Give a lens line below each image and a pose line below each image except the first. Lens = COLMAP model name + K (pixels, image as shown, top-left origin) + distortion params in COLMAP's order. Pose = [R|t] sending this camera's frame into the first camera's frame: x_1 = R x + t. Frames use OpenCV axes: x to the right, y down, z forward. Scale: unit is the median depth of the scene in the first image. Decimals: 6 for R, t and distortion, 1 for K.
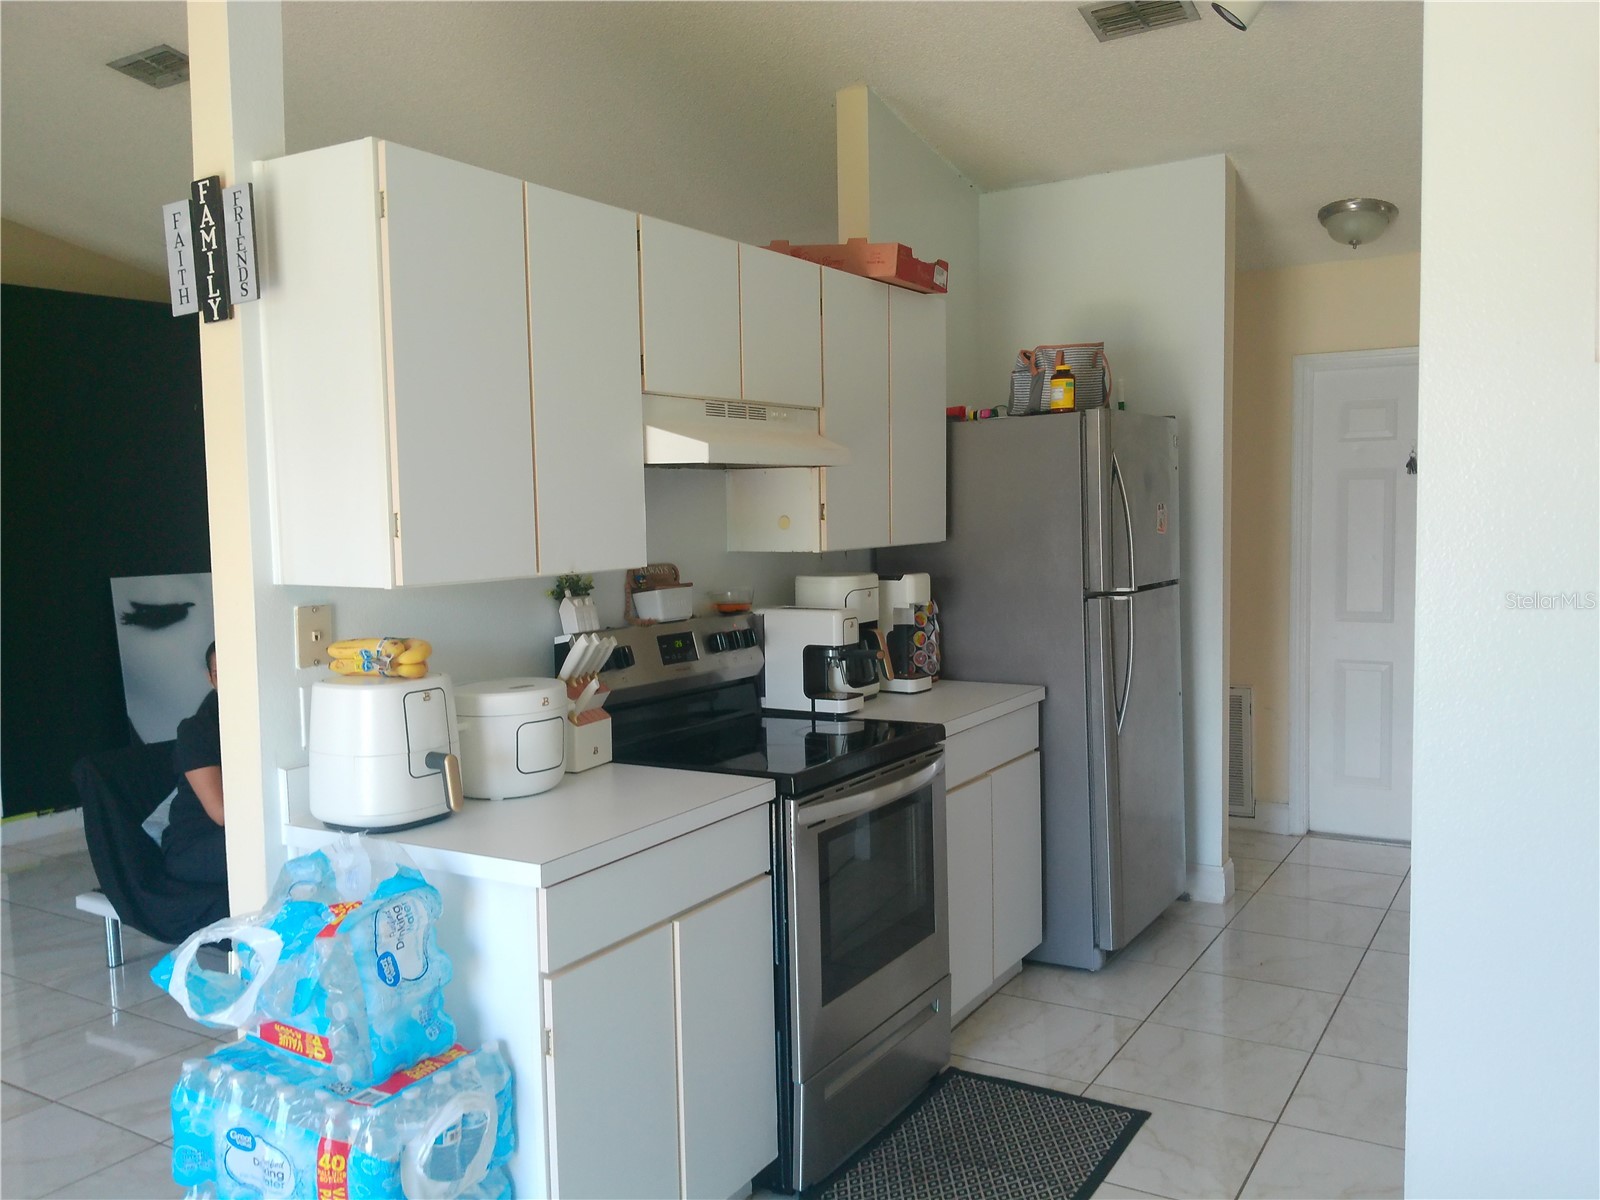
lens RADIAL K [[1336.1, 0, 853.3], [0, 1336.1, 583.6], [0, 0, 1]] dist [0.089724, -0.135810]
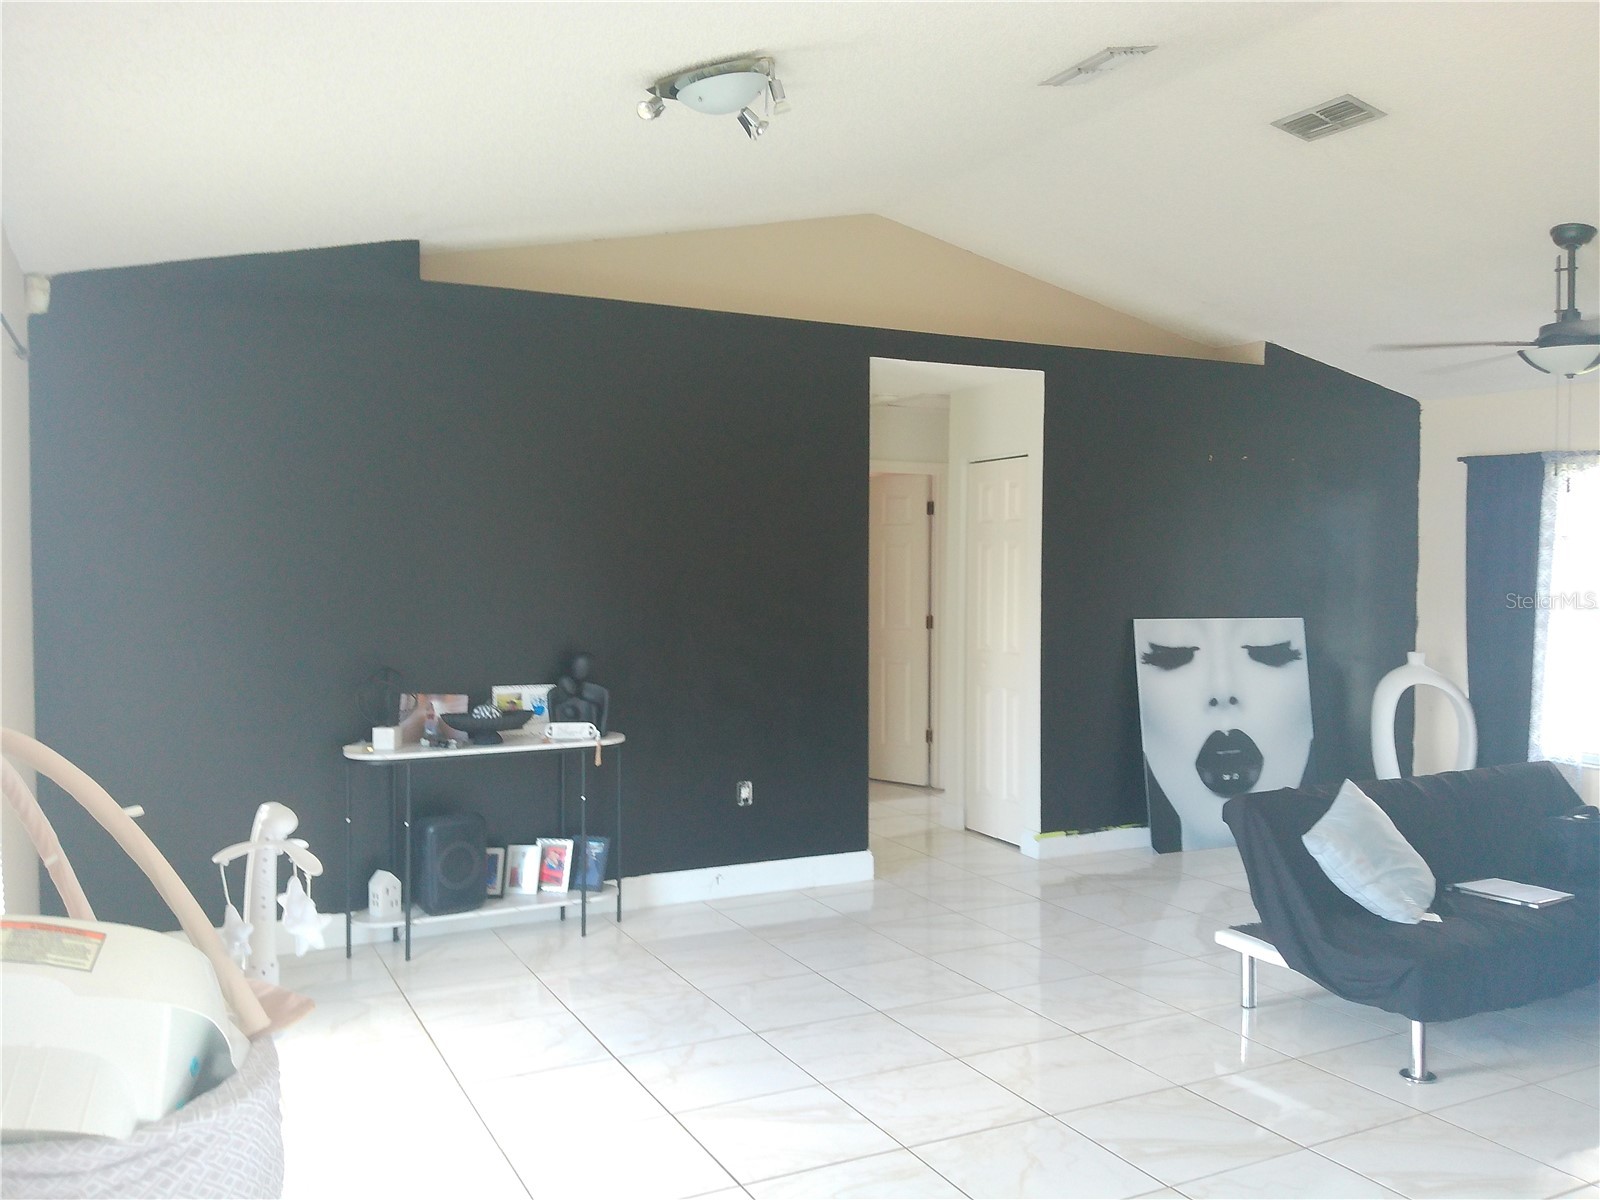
lens RADIAL K [[1336.1, 0, 807.2], [0, 1336.1, 586.3], [0, 0, 1]] dist [0.089724, -0.135810]
pose [[0.850144, 0.040306, -0.525006, -0.546025], [-0.059352, 0.998047, -0.019486, 0.014711], [0.523195, 0.047726, 0.850876, -0.081237]]
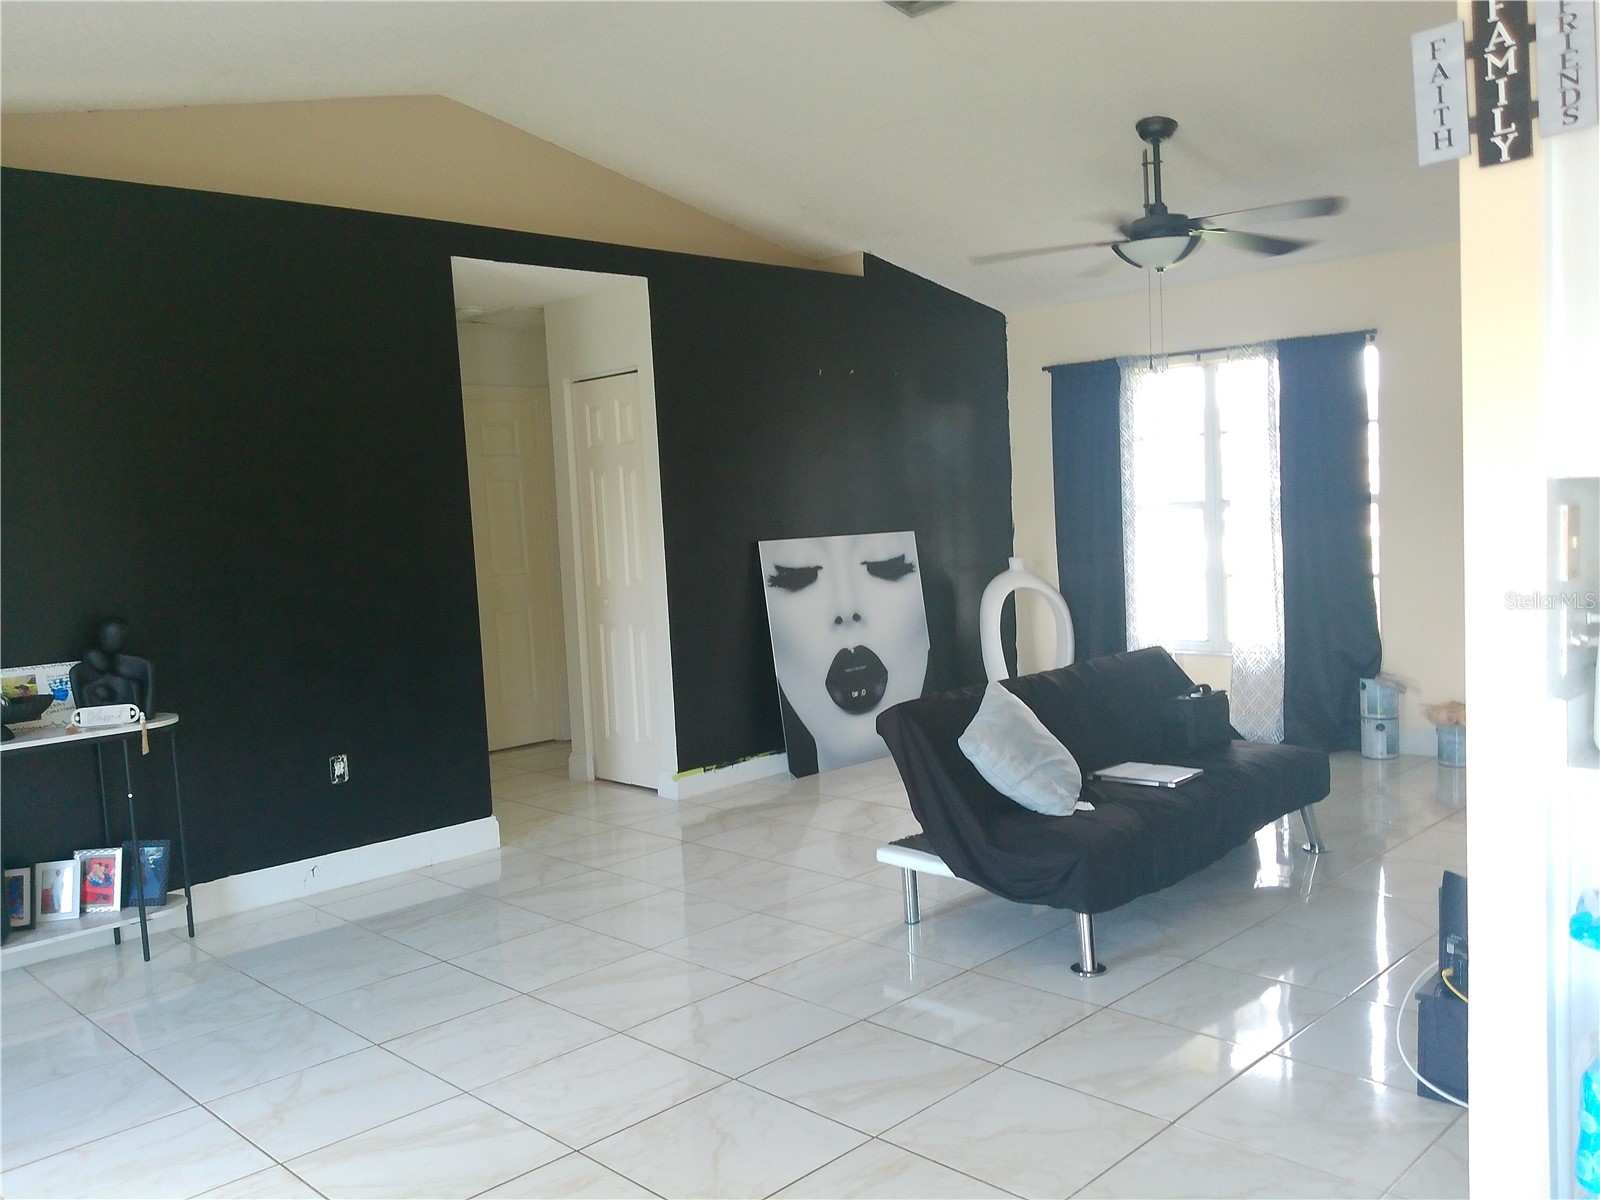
lens RADIAL K [[1336.1, 0, 811.8], [0, 1336.1, 593.8], [0, 0, 1]] dist [0.089724, -0.135810]
pose [[0.969417, -0.007357, -0.245308, -0.668162], [0.011575, 0.999809, 0.015761, 0.051276], [0.245145, -0.018118, 0.969317, 0.085596]]
